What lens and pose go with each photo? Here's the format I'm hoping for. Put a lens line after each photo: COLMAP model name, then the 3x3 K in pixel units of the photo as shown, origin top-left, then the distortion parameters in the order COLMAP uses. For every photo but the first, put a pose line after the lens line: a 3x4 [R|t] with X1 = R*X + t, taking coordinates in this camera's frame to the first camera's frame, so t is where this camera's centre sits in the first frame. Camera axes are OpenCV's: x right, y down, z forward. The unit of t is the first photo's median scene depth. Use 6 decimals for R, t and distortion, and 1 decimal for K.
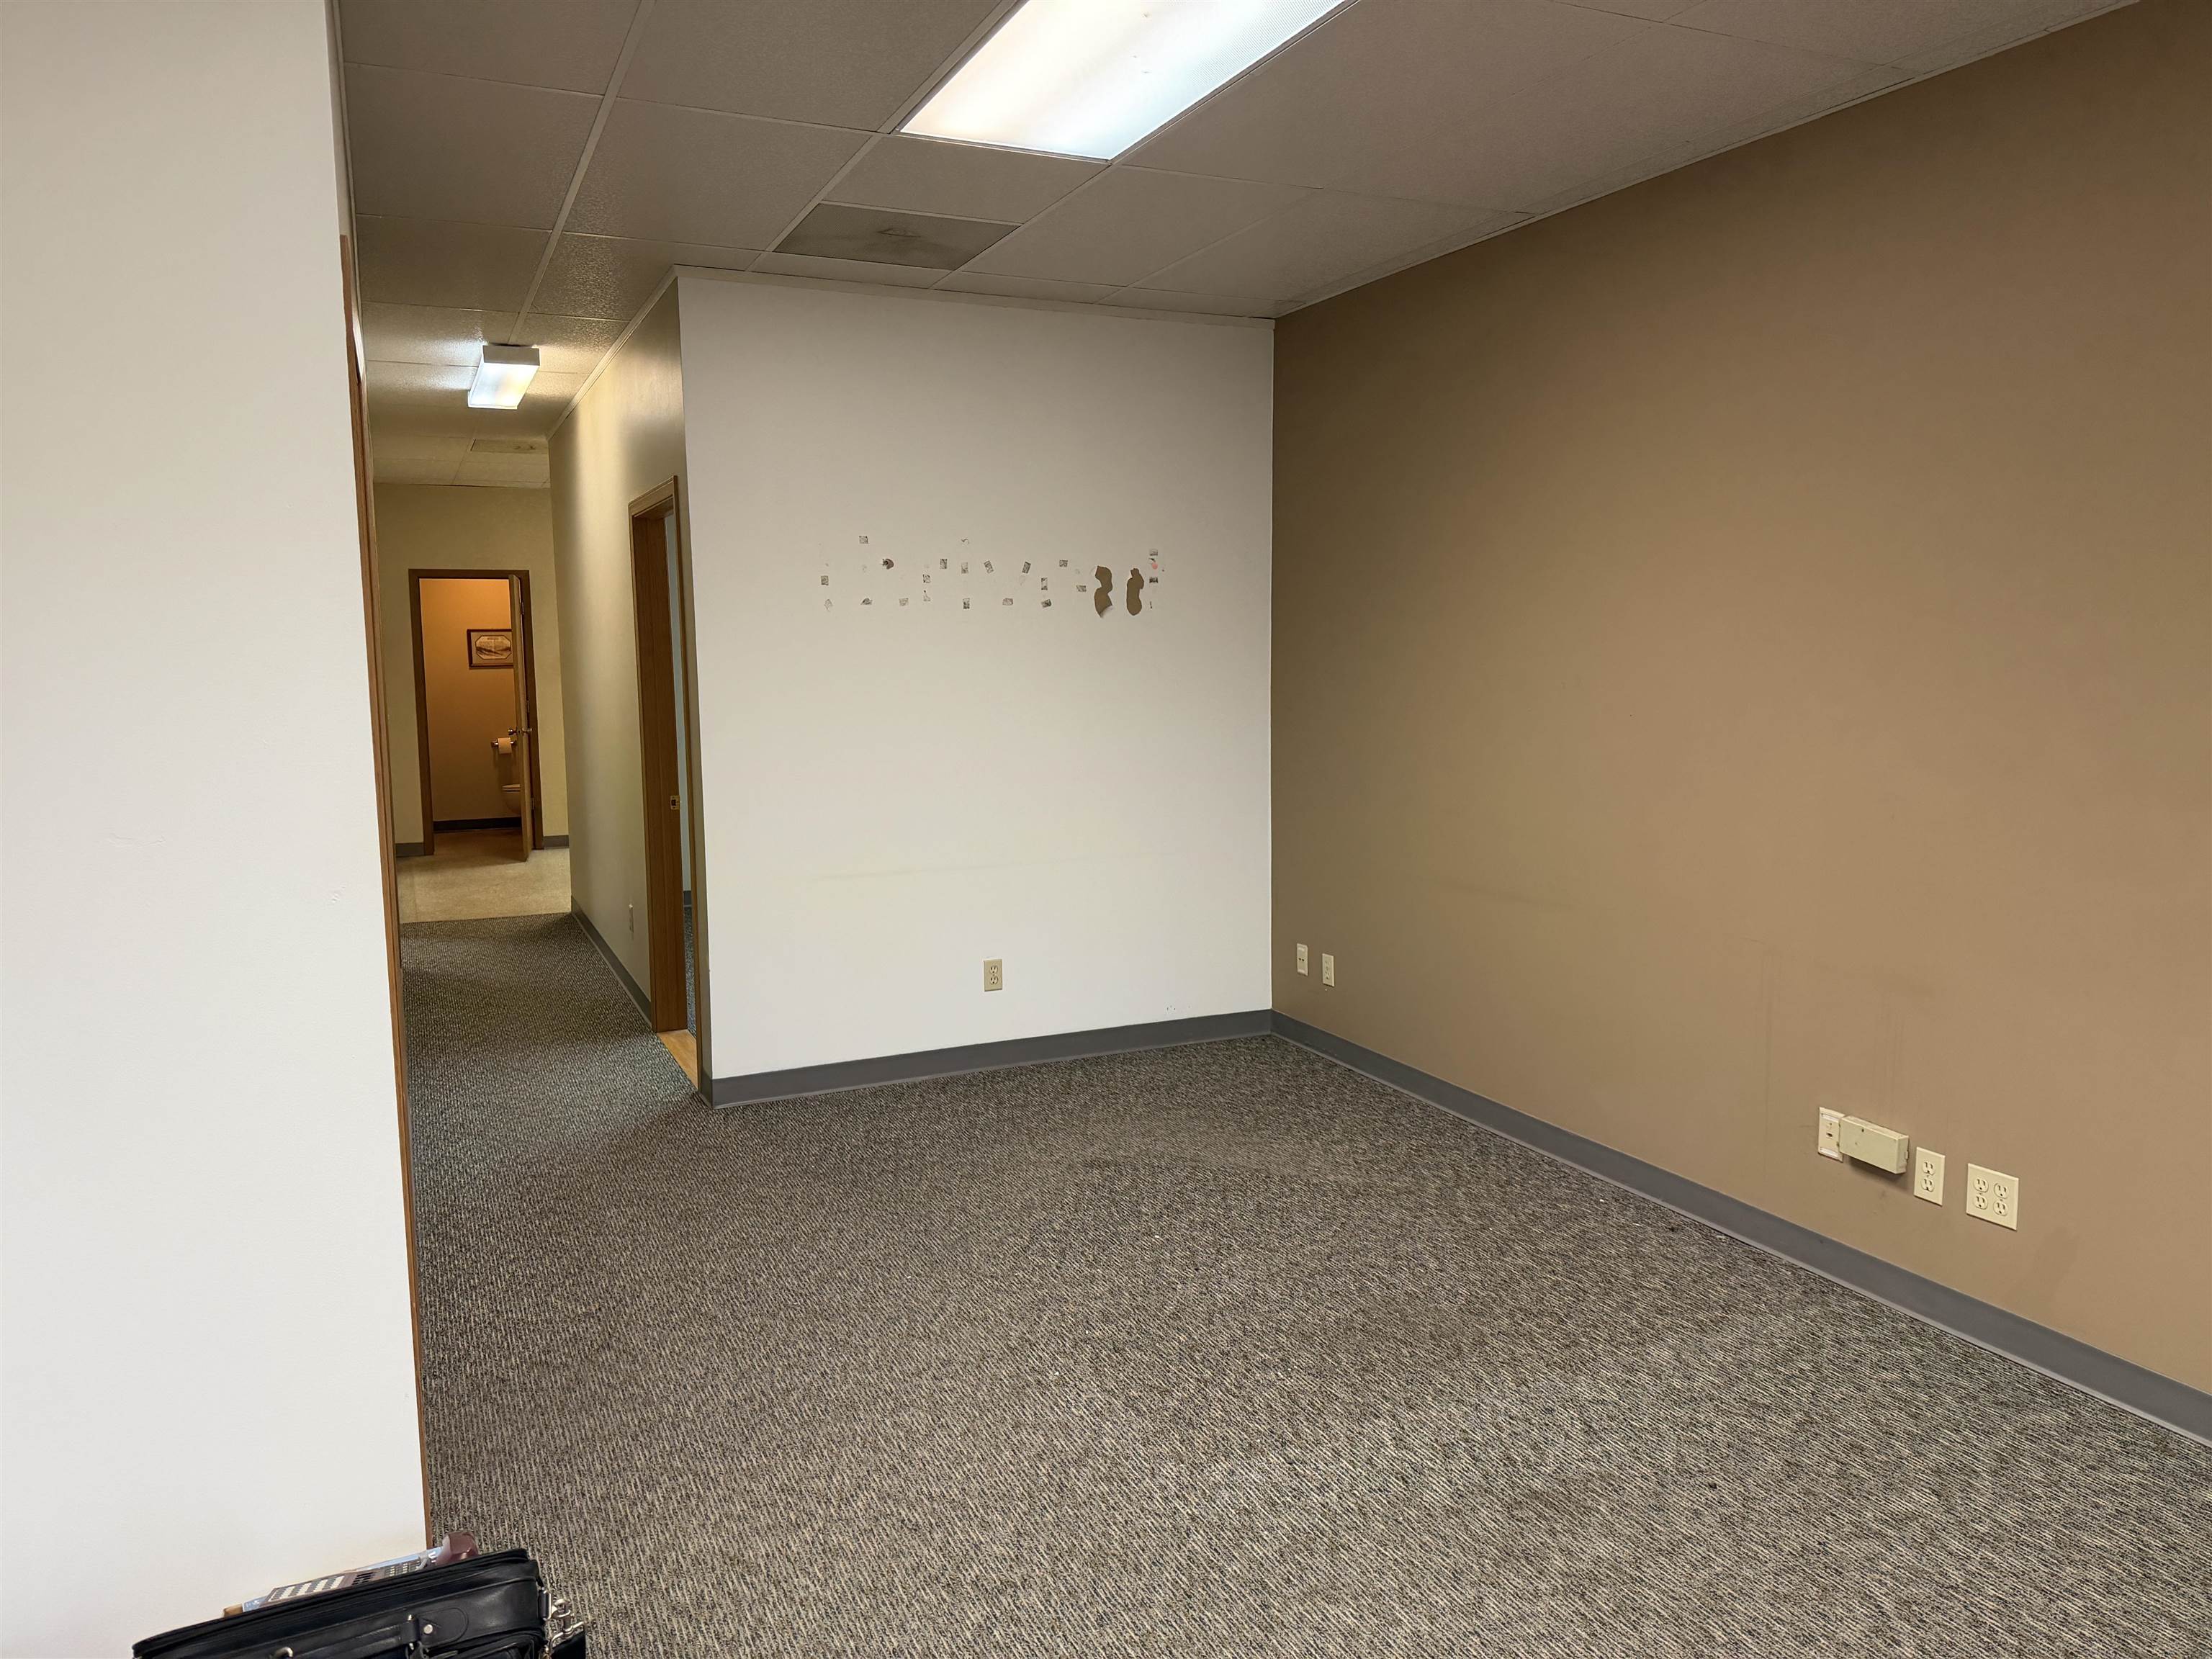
lens RADIAL K [[1556.3, 0, 1114.0], [0, 1556.3, 824.4], [0, 0, 1]] dist [0.101684, -0.000818]
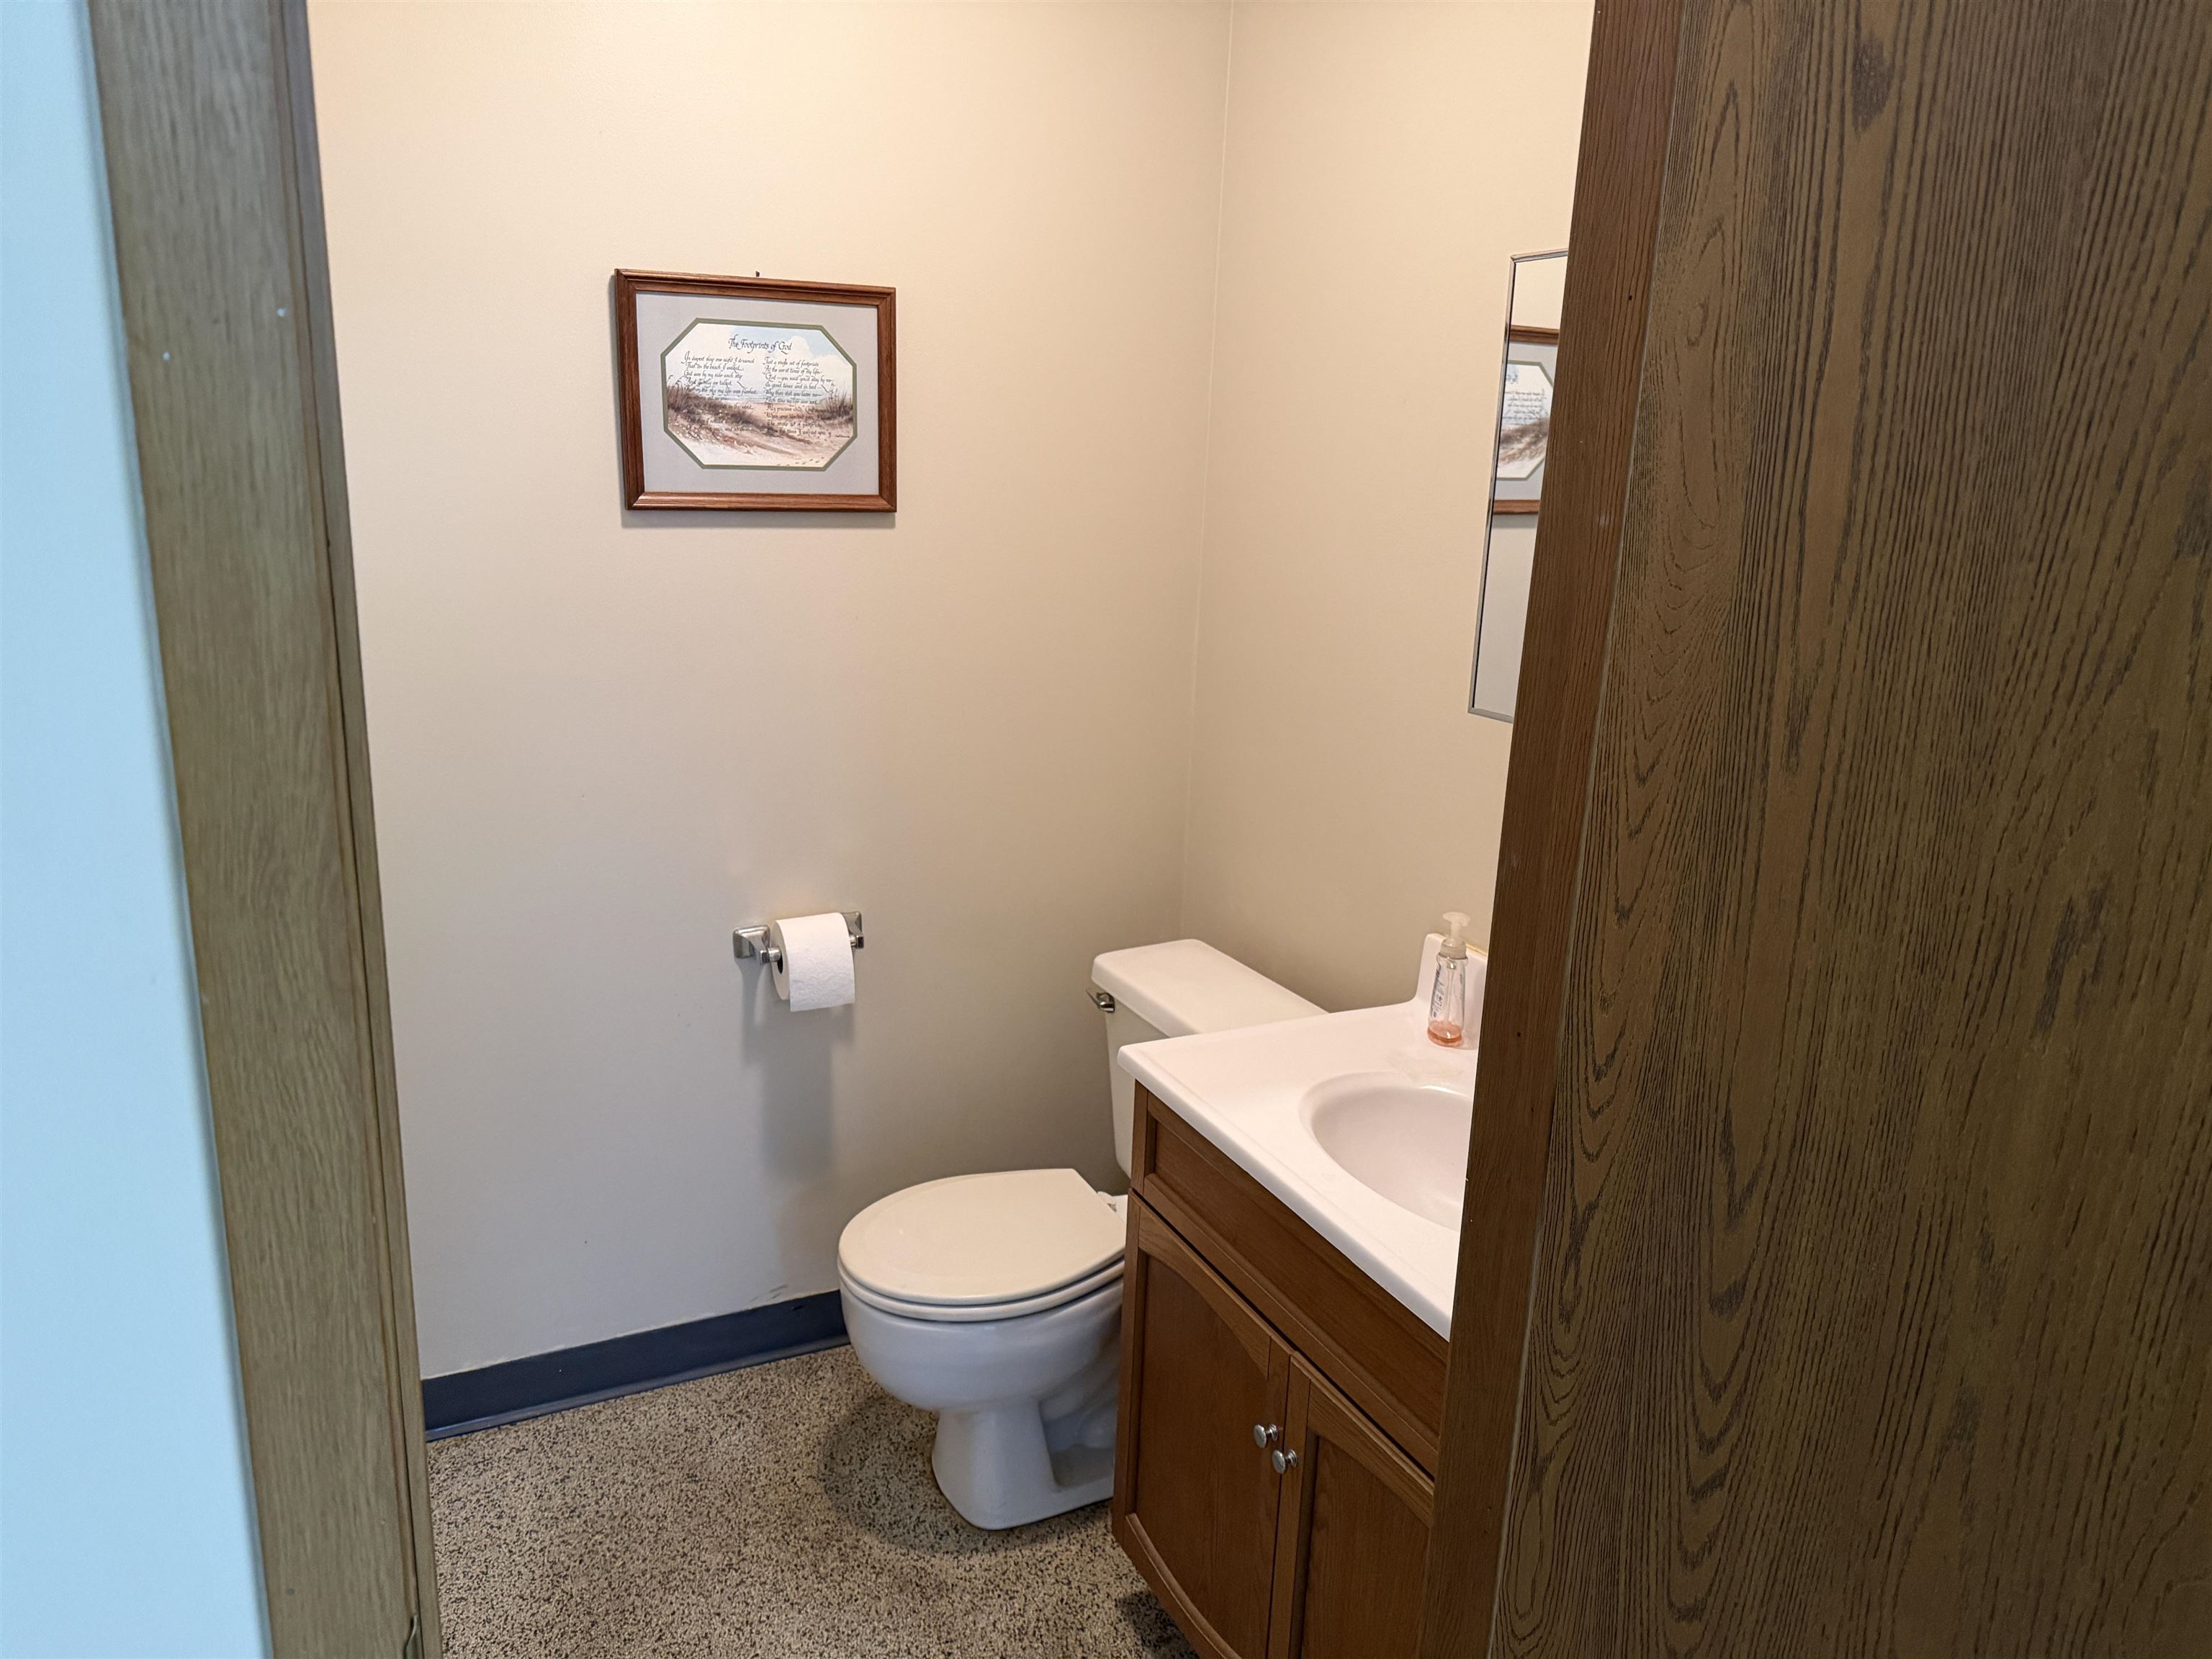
lens RADIAL K [[1556.3, 0, 1104.6], [0, 1556.3, 838.2], [0, 0, 1]] dist [0.101684, -0.000818]
pose [[0.998585, 0.038306, 0.036888, -0.361085], [-0.043191, 0.988874, 0.142347, -0.091052], [-0.031025, -0.143739, 0.989129, 0.827773]]
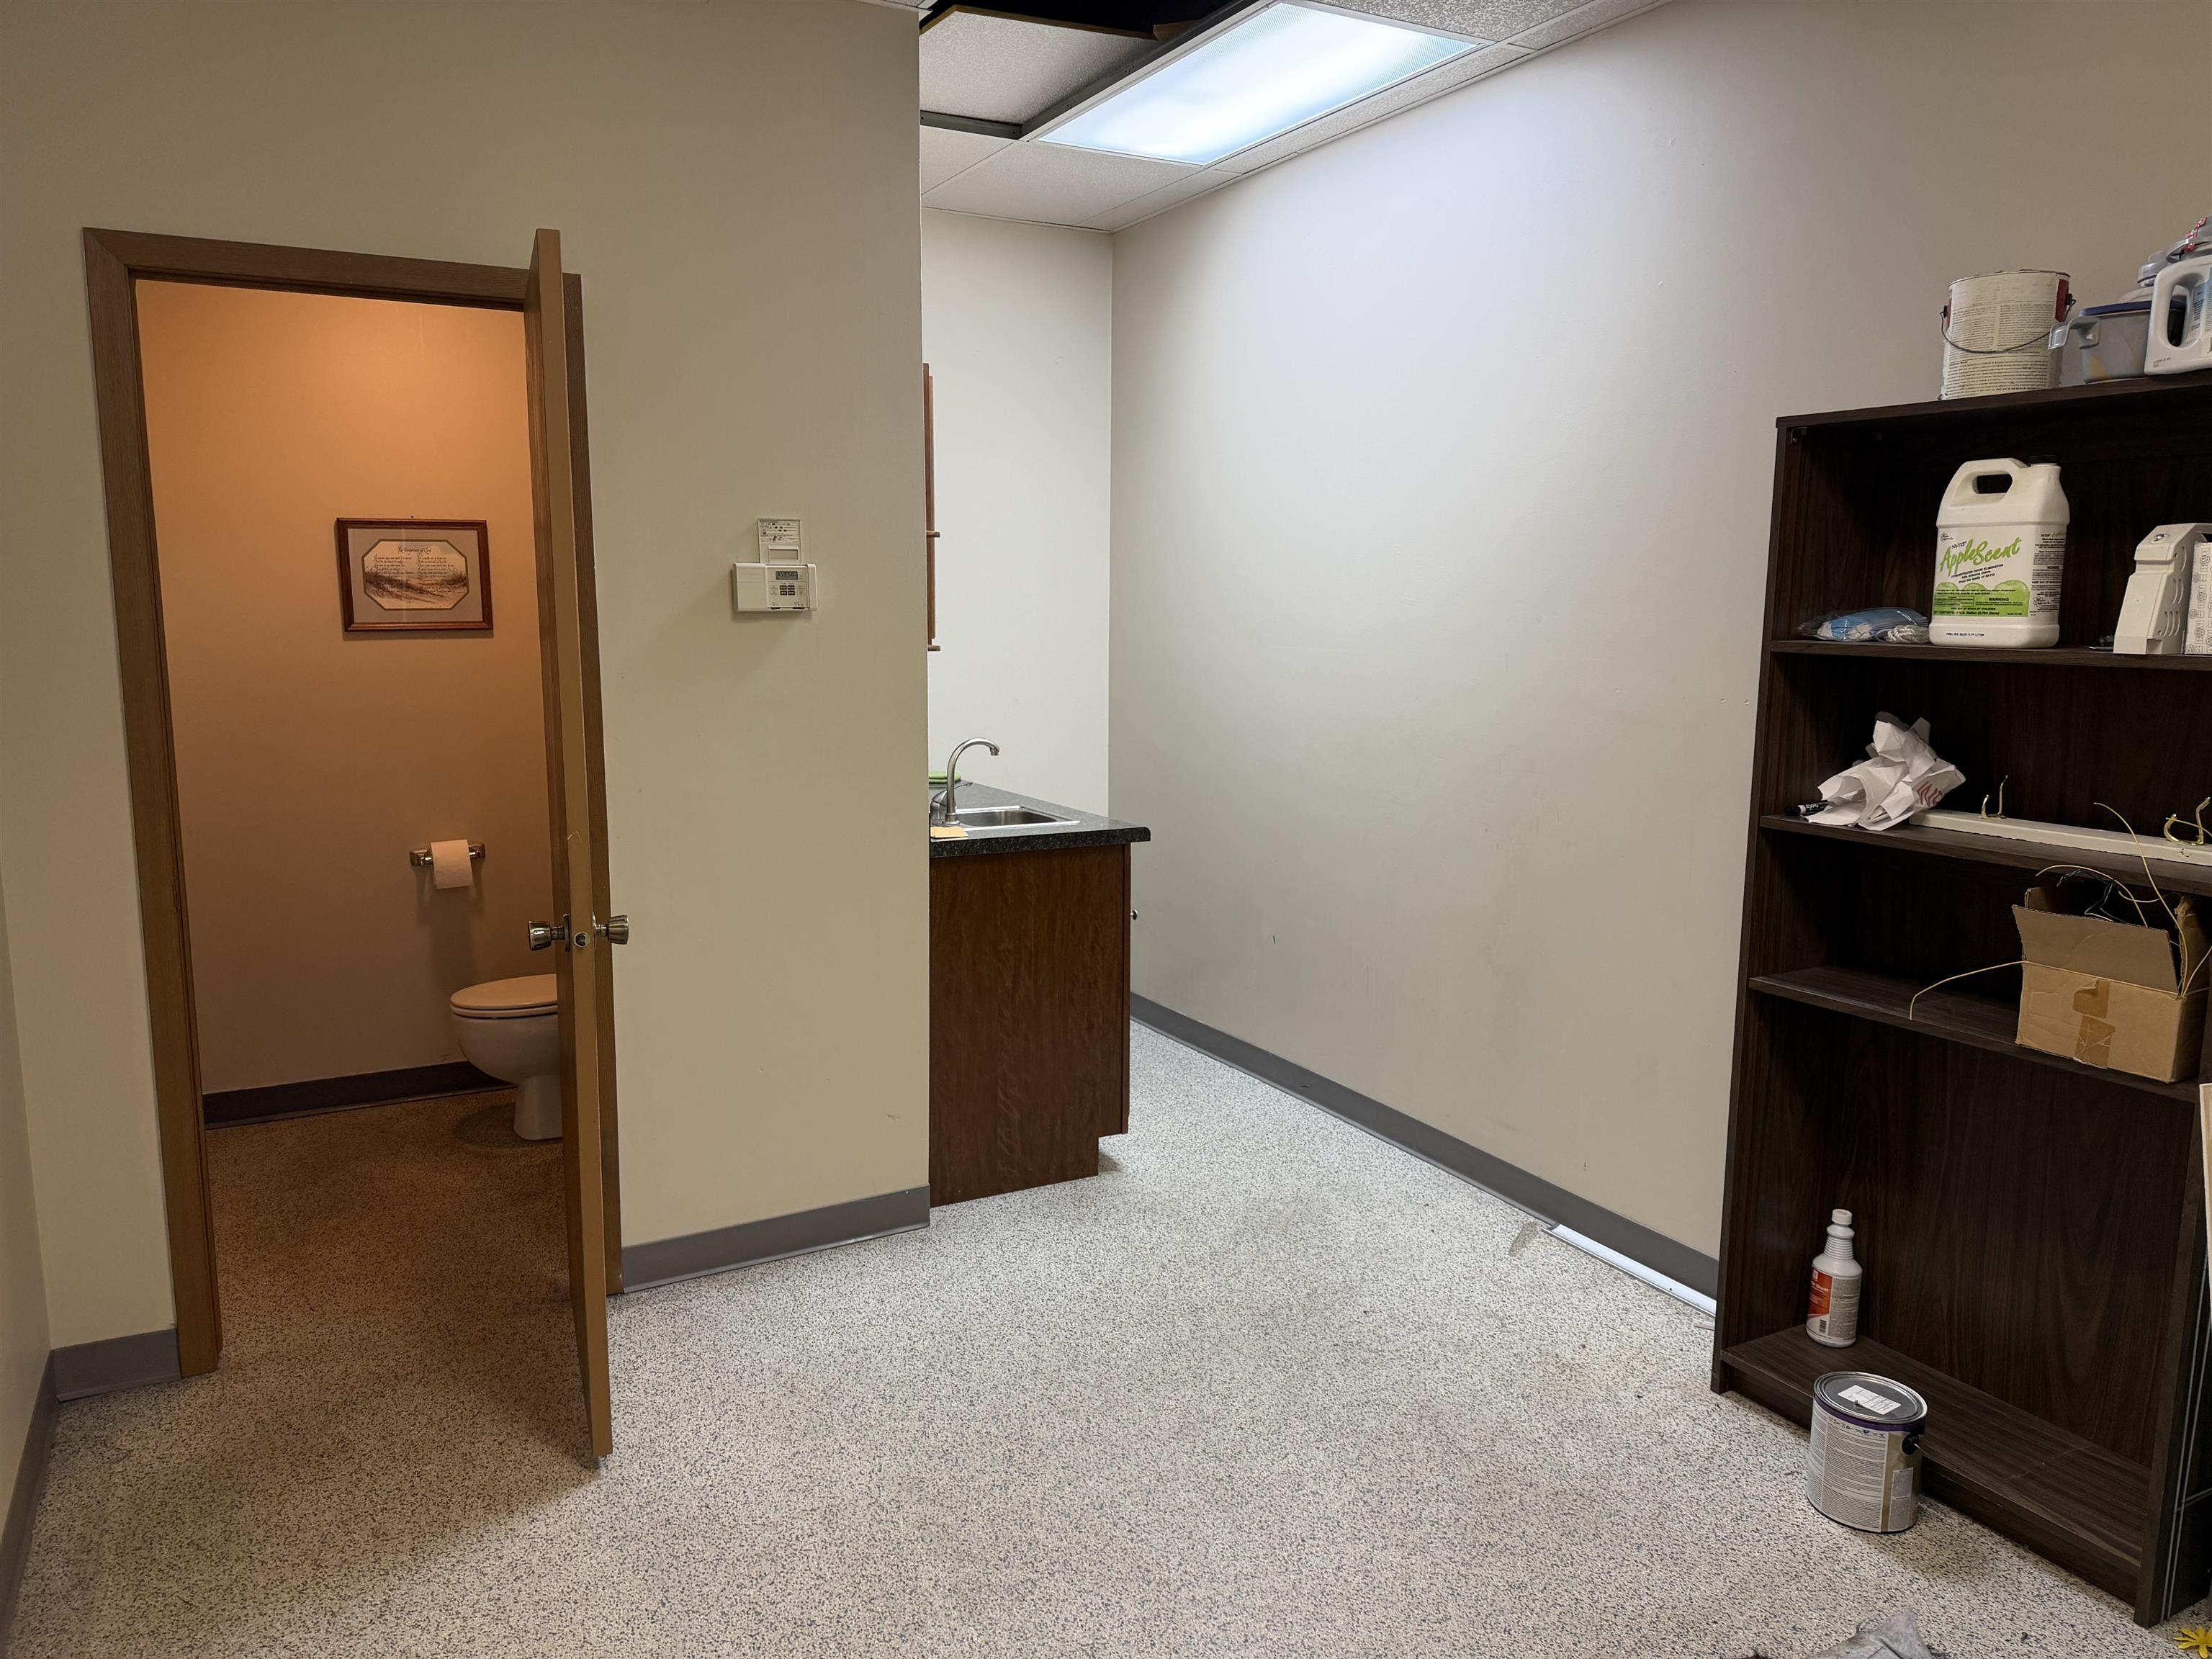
lens RADIAL K [[1556.3, 0, 1049.8], [0, 1556.3, 822.6], [0, 0, 1]] dist [0.101684, -0.000818]
pose [[0.999024, 0.006020, 0.043749, -0.271795], [-0.007806, 0.999138, 0.040767, -0.074013], [-0.043466, -0.041068, 0.998210, 0.654814]]
